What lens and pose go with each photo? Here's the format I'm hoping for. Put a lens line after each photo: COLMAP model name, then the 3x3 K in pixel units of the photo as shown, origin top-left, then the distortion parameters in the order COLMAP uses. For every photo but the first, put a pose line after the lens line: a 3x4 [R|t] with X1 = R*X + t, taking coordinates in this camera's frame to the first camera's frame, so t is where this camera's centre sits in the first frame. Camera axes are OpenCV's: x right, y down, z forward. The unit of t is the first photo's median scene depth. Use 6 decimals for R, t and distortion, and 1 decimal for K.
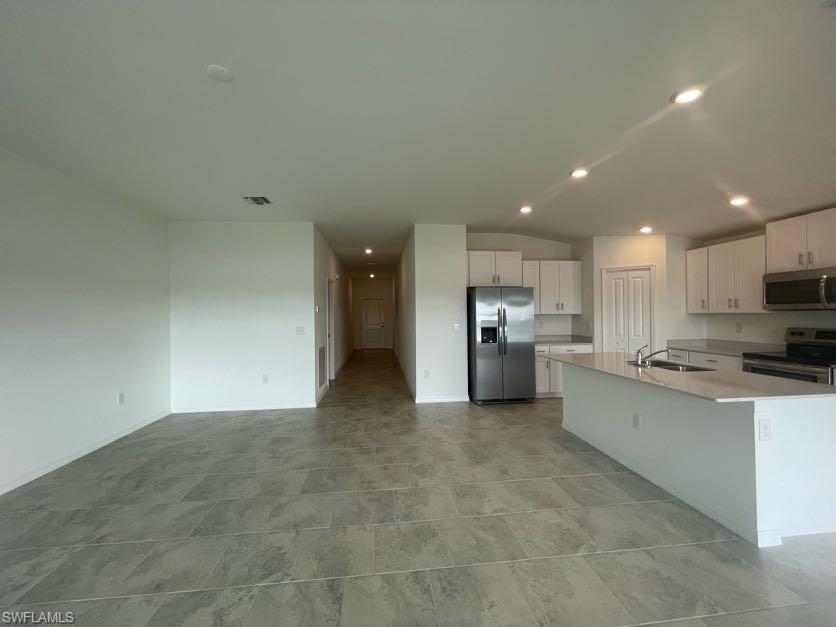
lens RADIAL K [[338.3, 0, 413.1], [0, 338.3, 313.4], [0, 0, 1]] dist [-0.000280, 0.000144]
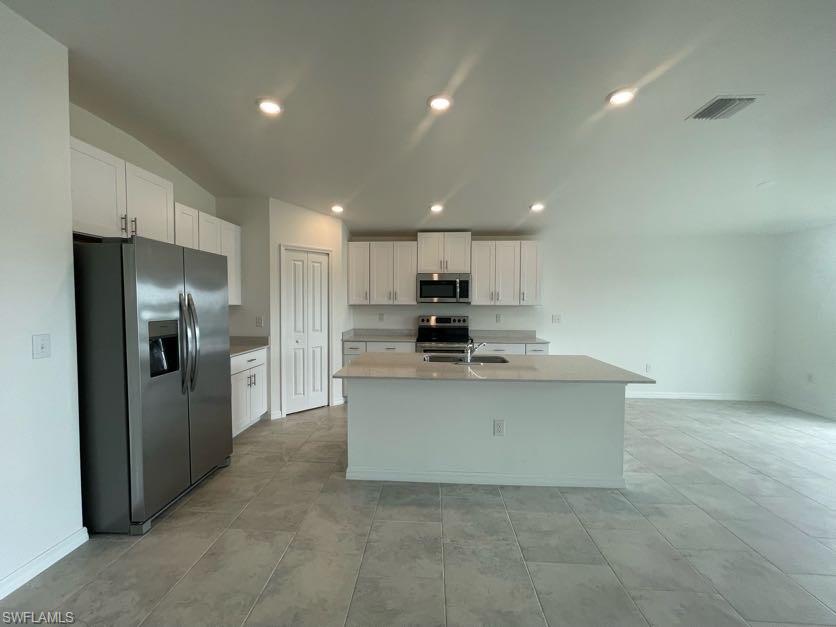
lens RADIAL K [[338.3, 0, 413.1], [0, 338.3, 313.4], [0, 0, 1]] dist [-0.000280, 0.000144]
pose [[0.165499, -0.024735, 0.985900, -0.157837], [-0.006515, 0.999636, 0.026173, -0.001332], [-0.986188, -0.010754, 0.165278, 0.694517]]
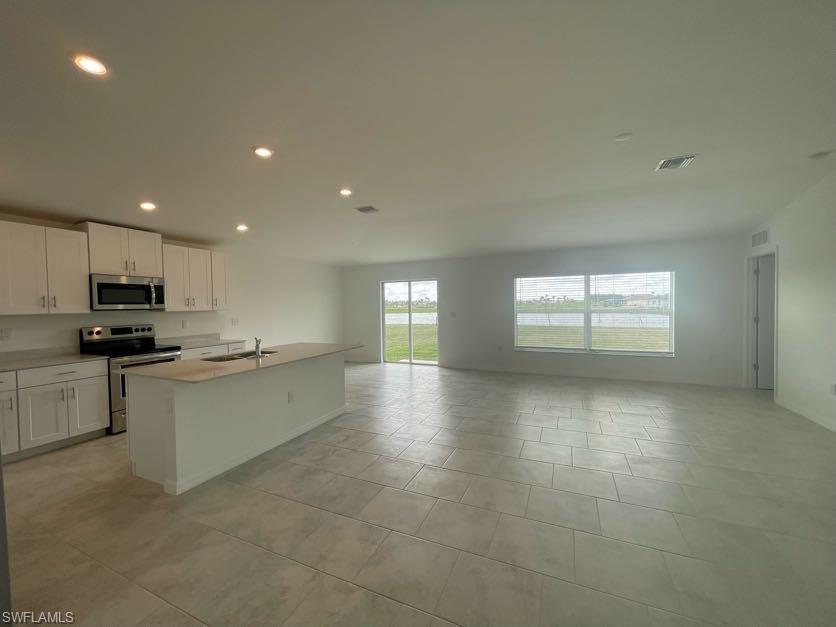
lens RADIAL K [[338.3, 0, 413.1], [0, 338.3, 313.4], [0, 0, 1]] dist [-0.000280, 0.000144]
pose [[-0.860574, 0.013183, 0.509155, -0.221553], [0.026205, 0.999487, 0.018414, 0.005342], [-0.508651, 0.029189, -0.860478, 1.175006]]
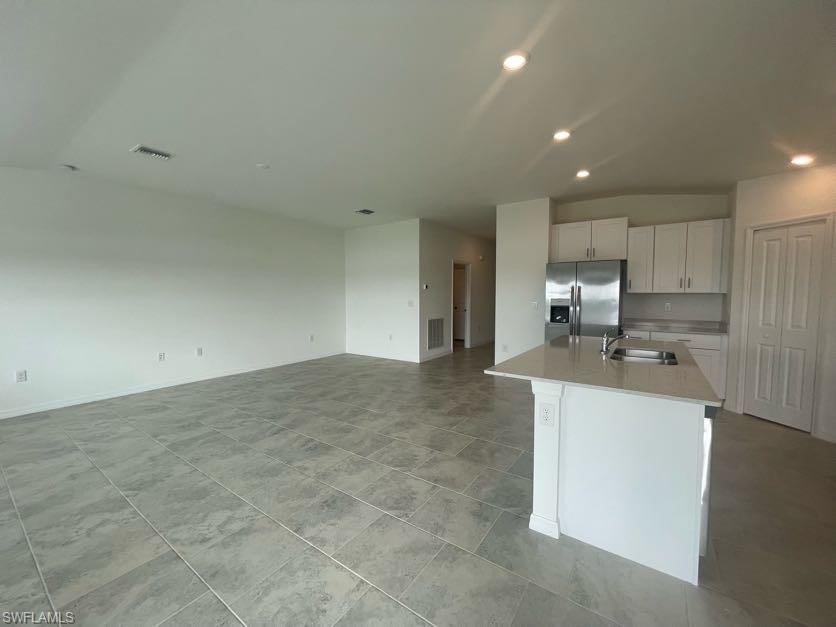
lens RADIAL K [[336.5, 0, 418.0], [0, 336.5, 313.5], [0, 0, 1]] dist [0.000782, 0.000103]
pose [[0.754499, 0.048443, -0.654511, 0.603819], [-0.006733, 0.997791, 0.066089, 0.003365], [0.656267, -0.045457, 0.753159, 0.035657]]
